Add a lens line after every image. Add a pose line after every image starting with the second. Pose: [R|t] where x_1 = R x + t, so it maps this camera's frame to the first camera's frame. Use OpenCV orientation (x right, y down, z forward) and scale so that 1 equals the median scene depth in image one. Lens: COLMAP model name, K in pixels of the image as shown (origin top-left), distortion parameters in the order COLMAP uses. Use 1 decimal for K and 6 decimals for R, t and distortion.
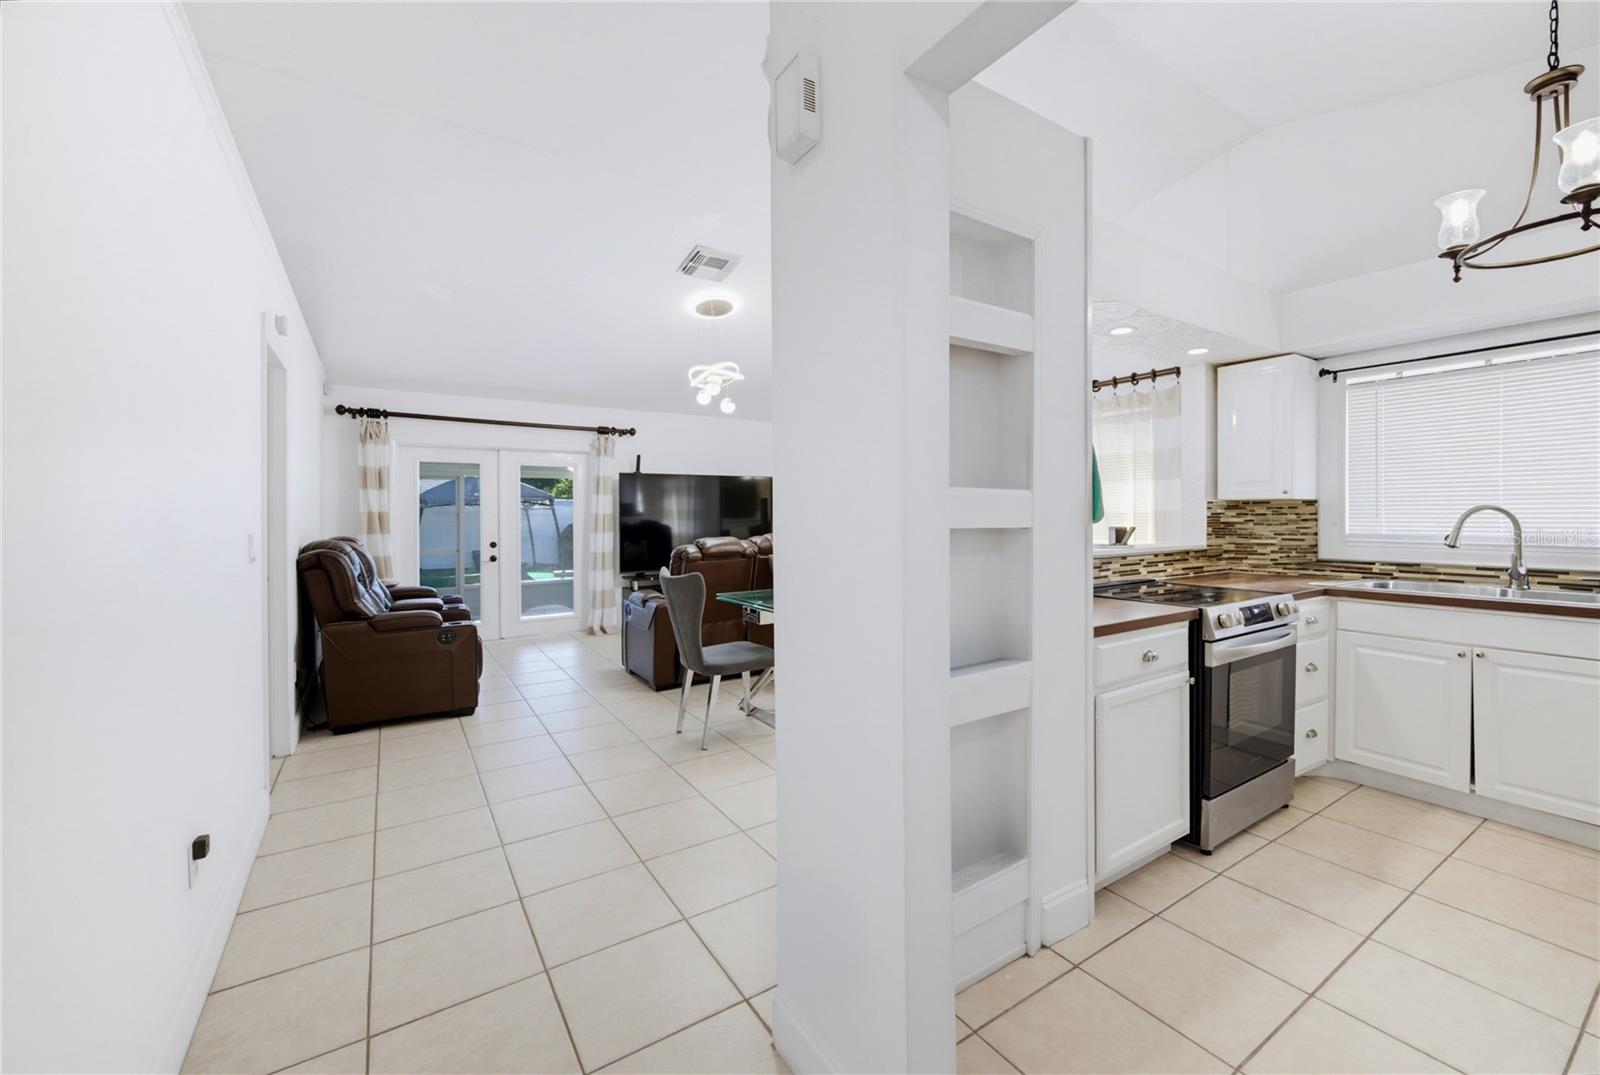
lens RADIAL K [[650.0, 0, 816.1], [0, 650.0, 514.2], [0, 0, 1]] dist [0.000112, -0.000157]
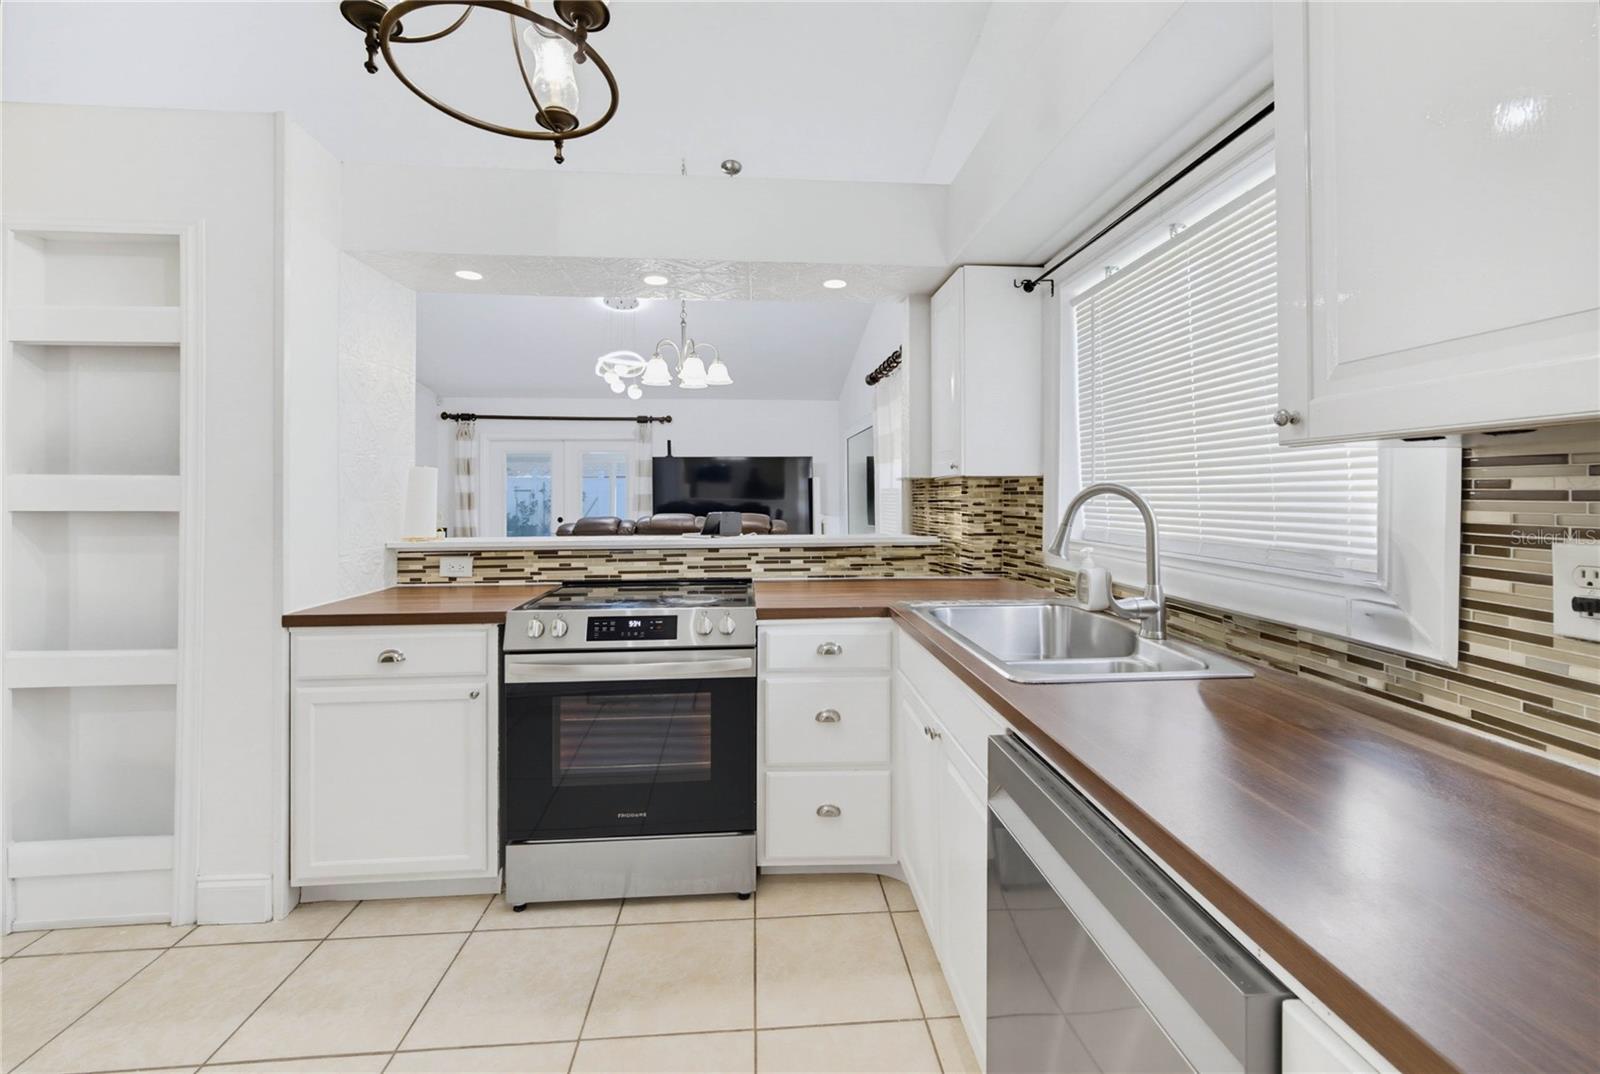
lens RADIAL K [[652.4, 0, 800.5], [0, 652.4, 487.3], [0, 0, 1]] dist [0.001015, 0.000092]
pose [[0.871371, -0.004201, -0.490607, 0.842211], [0.000096, 0.999965, -0.008393, -0.005086], [0.490625, 0.007266, 0.871340, 0.284421]]
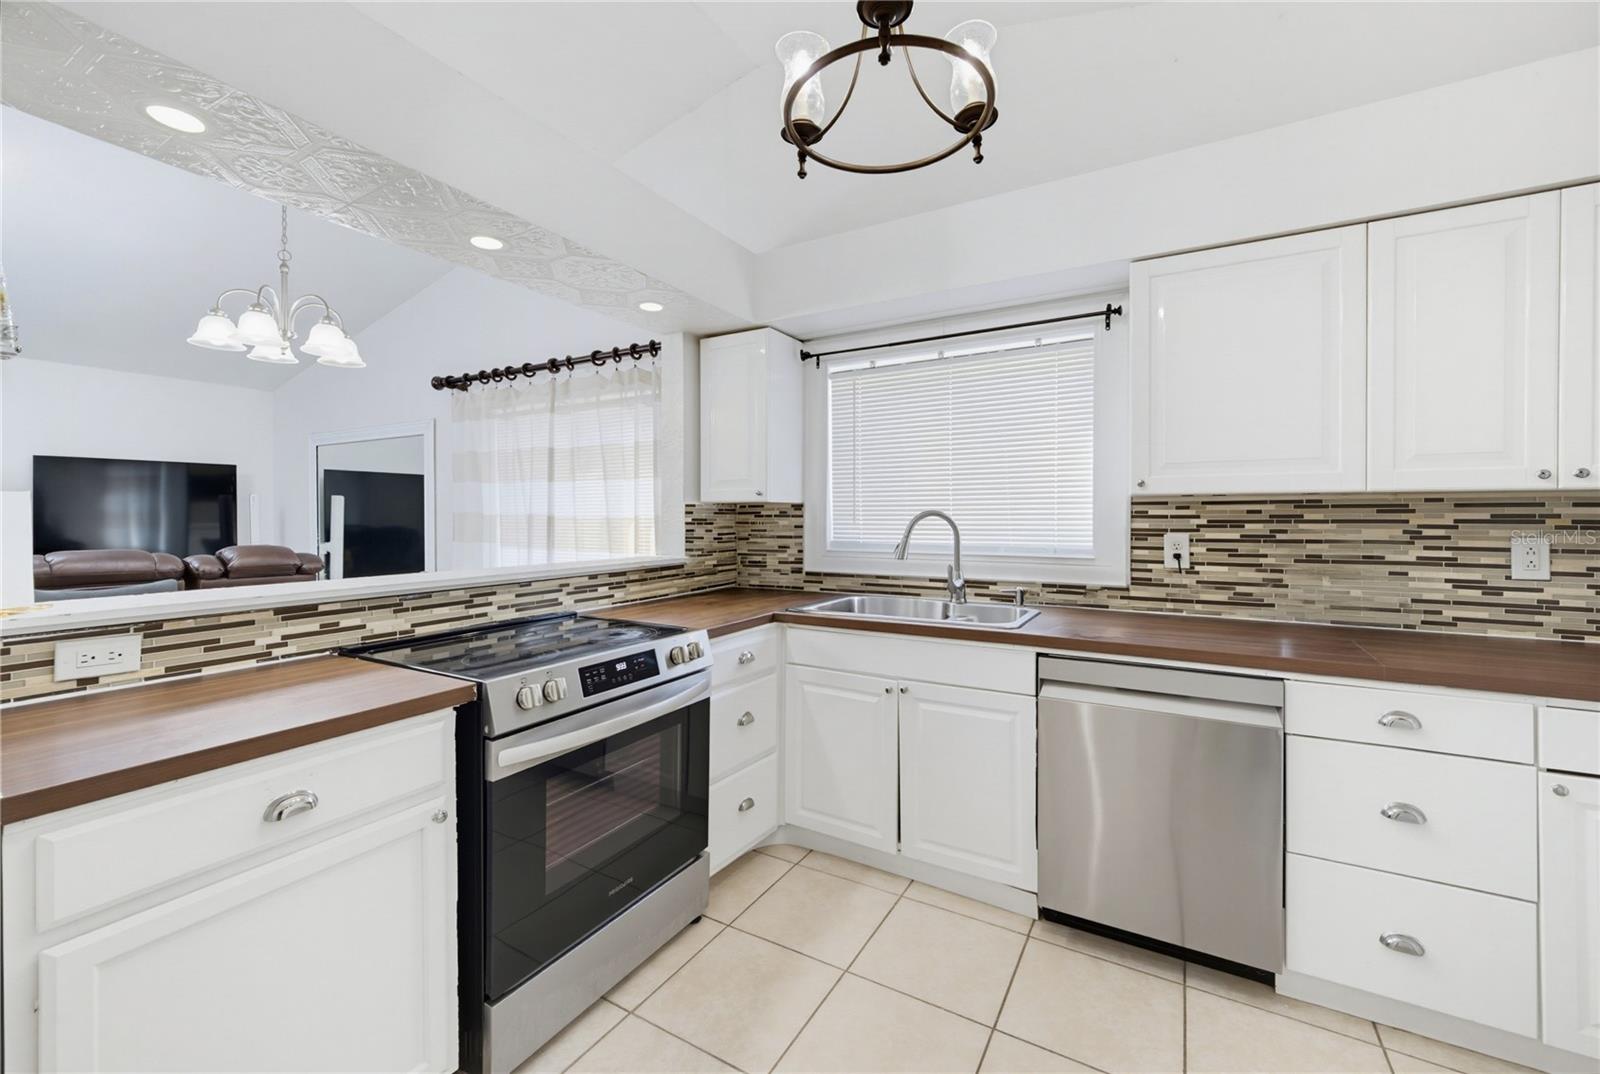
lens RADIAL K [[644.7, 0, 810.5], [0, 644.7, 520.0], [0, 0, 1]] dist [-0.000489, -0.000091]
pose [[0.895599, -0.001689, 0.444859, 0.379389], [-0.000348, 0.999990, 0.004497, -0.003730], [-0.444862, -0.004182, 0.895589, 0.216353]]
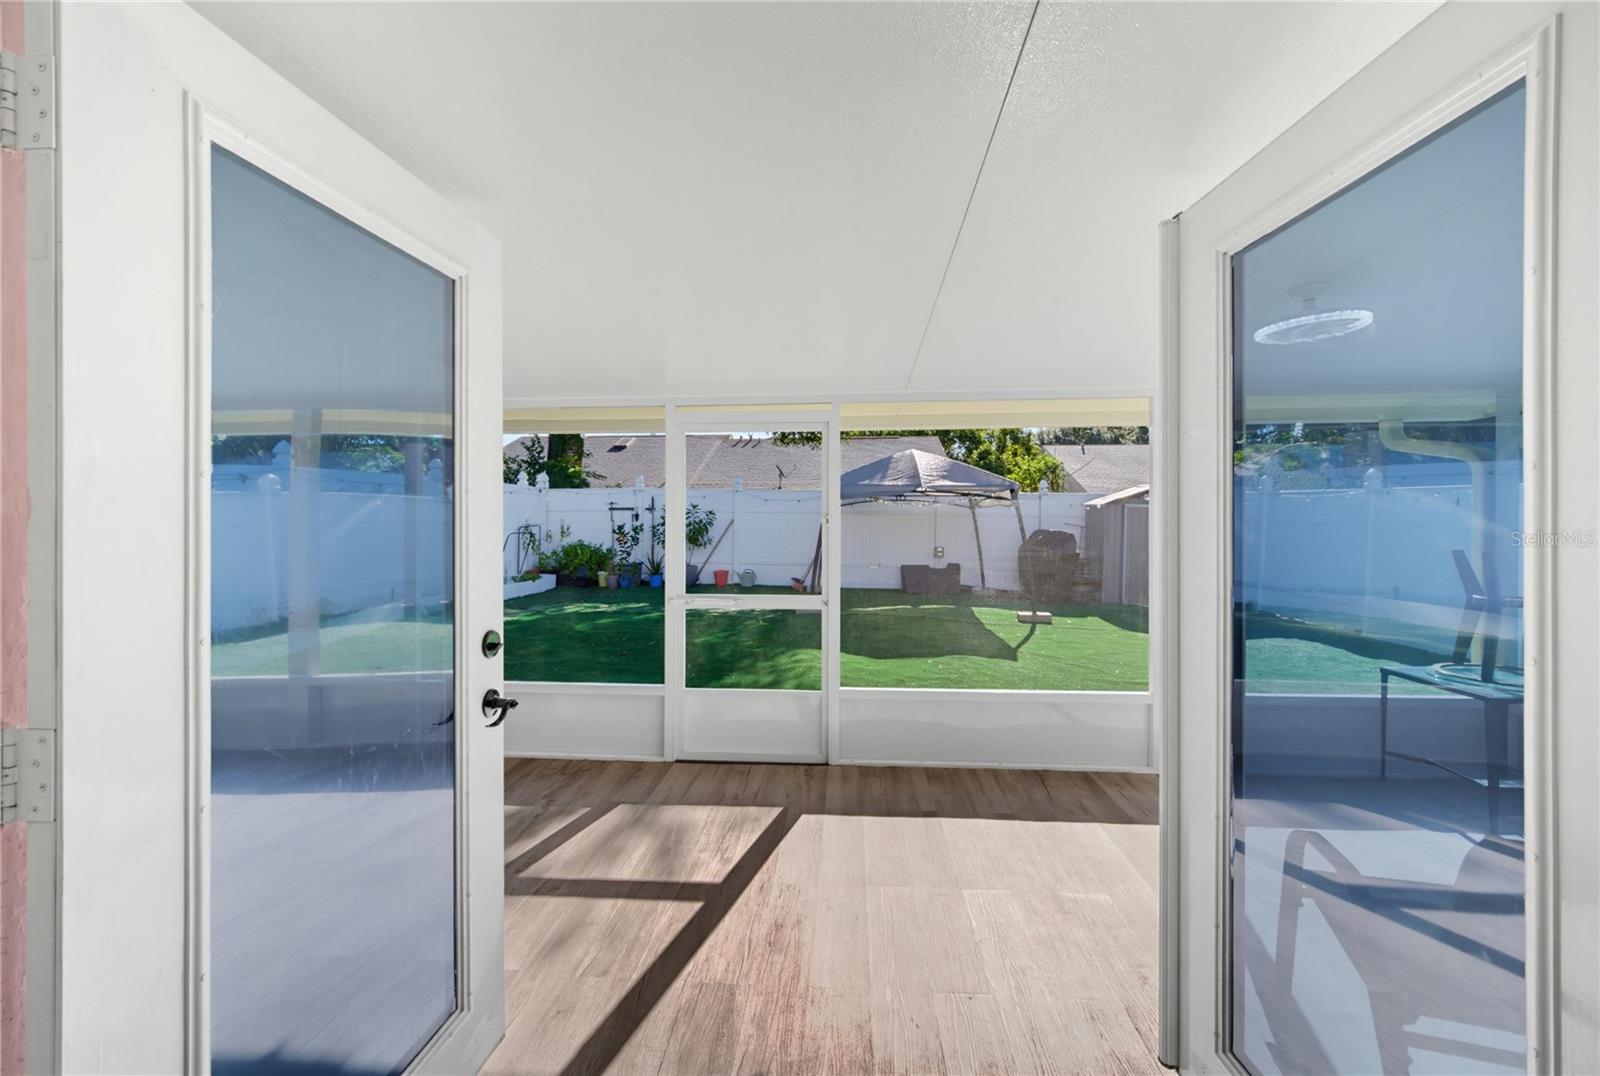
lens RADIAL K [[644.7, 0, 810.5], [0, 644.7, 521.0], [0, 0, 1]] dist [-0.000489, -0.000091]
pose [[0.789363, 0.010617, -0.613834, -0.759969], [-0.002859, 0.999903, 0.013618, -0.008030], [0.613920, -0.008995, 0.789317, 1.649031]]
